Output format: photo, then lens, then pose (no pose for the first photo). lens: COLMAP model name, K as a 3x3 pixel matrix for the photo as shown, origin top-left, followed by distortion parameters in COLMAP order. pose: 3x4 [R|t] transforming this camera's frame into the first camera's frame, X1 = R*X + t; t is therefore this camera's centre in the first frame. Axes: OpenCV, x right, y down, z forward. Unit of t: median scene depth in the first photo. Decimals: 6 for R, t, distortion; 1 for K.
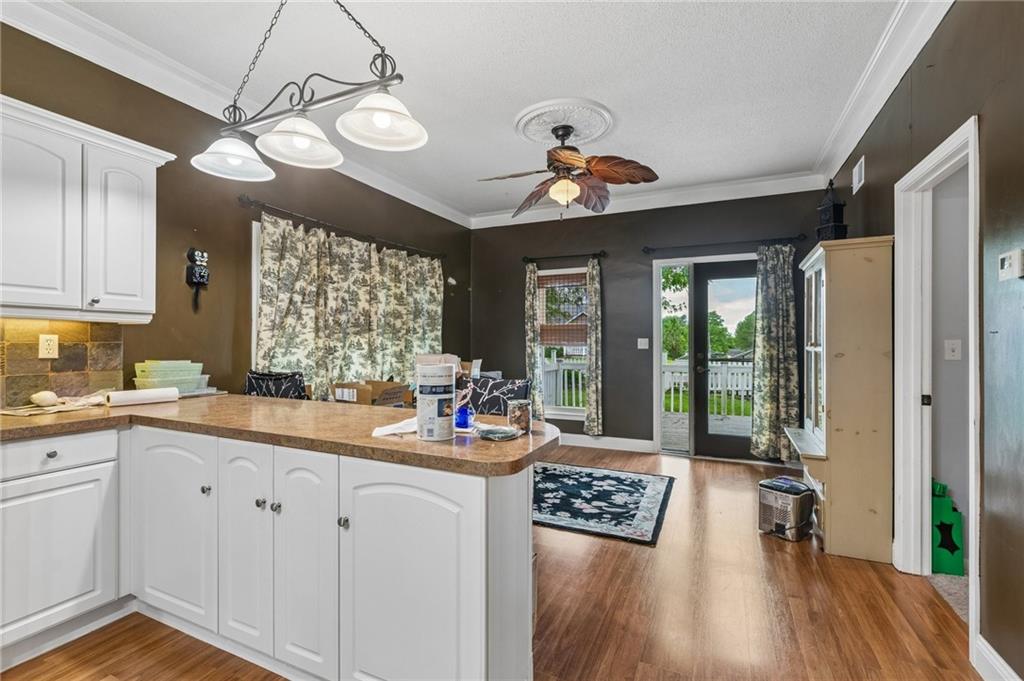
lens RADIAL K [[461.1, 0, 512.0], [0, 461.1, 340.5], [0, 0, 1]] dist [0.001681, 0.000223]
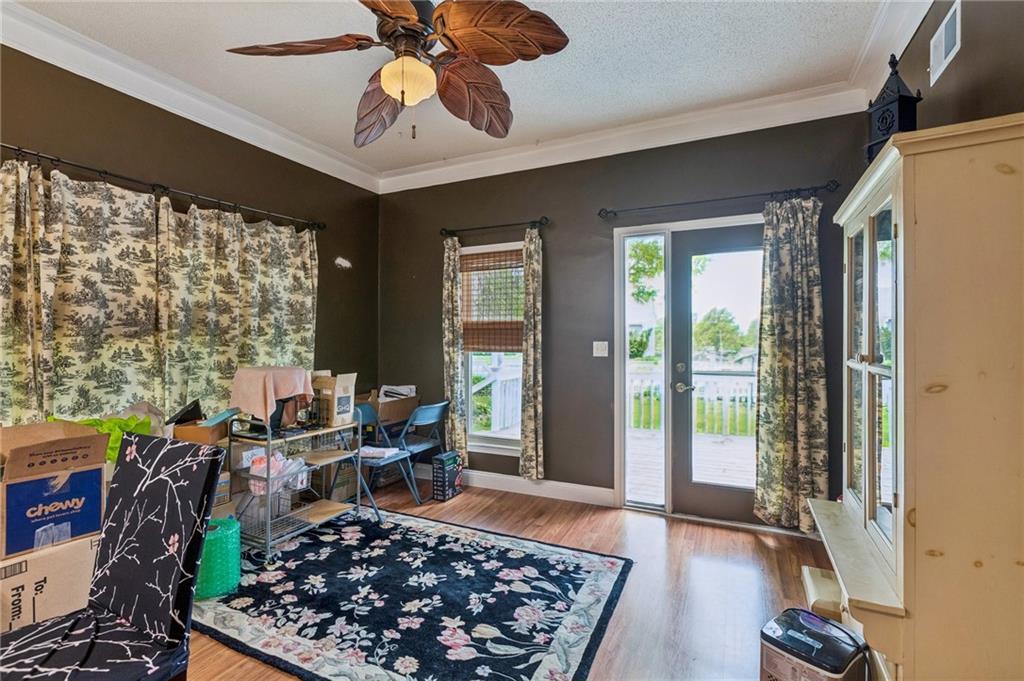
lens RADIAL K [[474.4, 0, 512.0], [0, 474.4, 340.5], [0, 0, 1]] dist [-0.009729, -0.000716]
pose [[0.999945, -0.001140, -0.010410, 0.184884], [0.001166, 0.999996, 0.002491, -0.009510], [0.010407, -0.002503, 0.999943, 0.331437]]
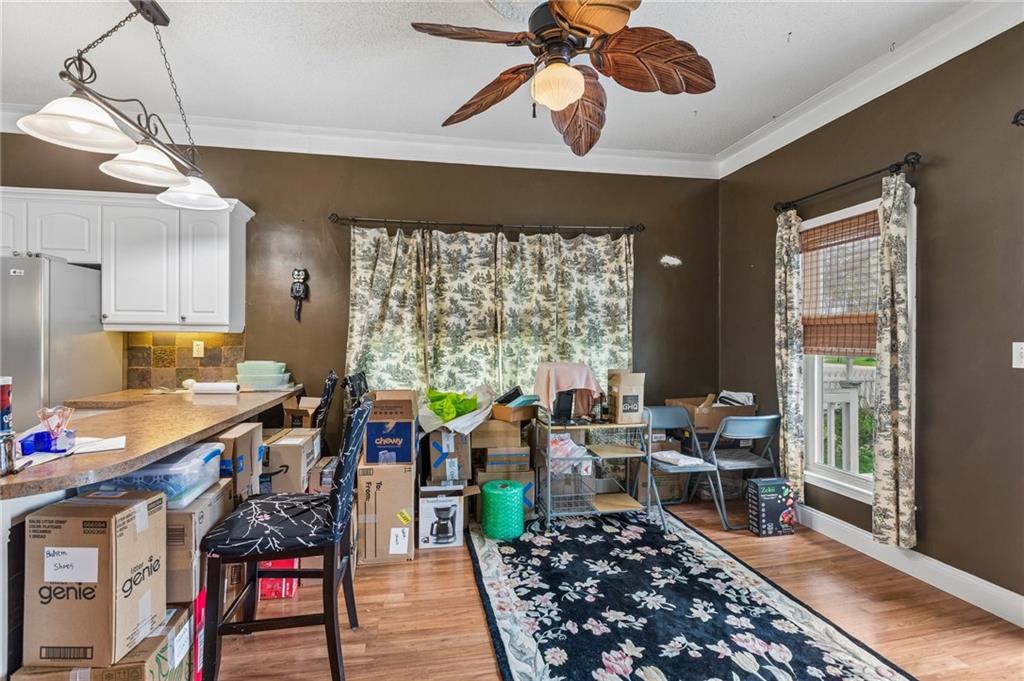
lens RADIAL K [[485.8, 0, 495.7], [0, 485.8, 338.6], [0, 0, 1]] dist [-0.003773, -0.000391]
pose [[0.573512, -0.002855, -0.819192, 0.422044], [0.000955, 0.999996, -0.002816, -0.008306], [0.819197, 0.000833, 0.573512, 0.452932]]
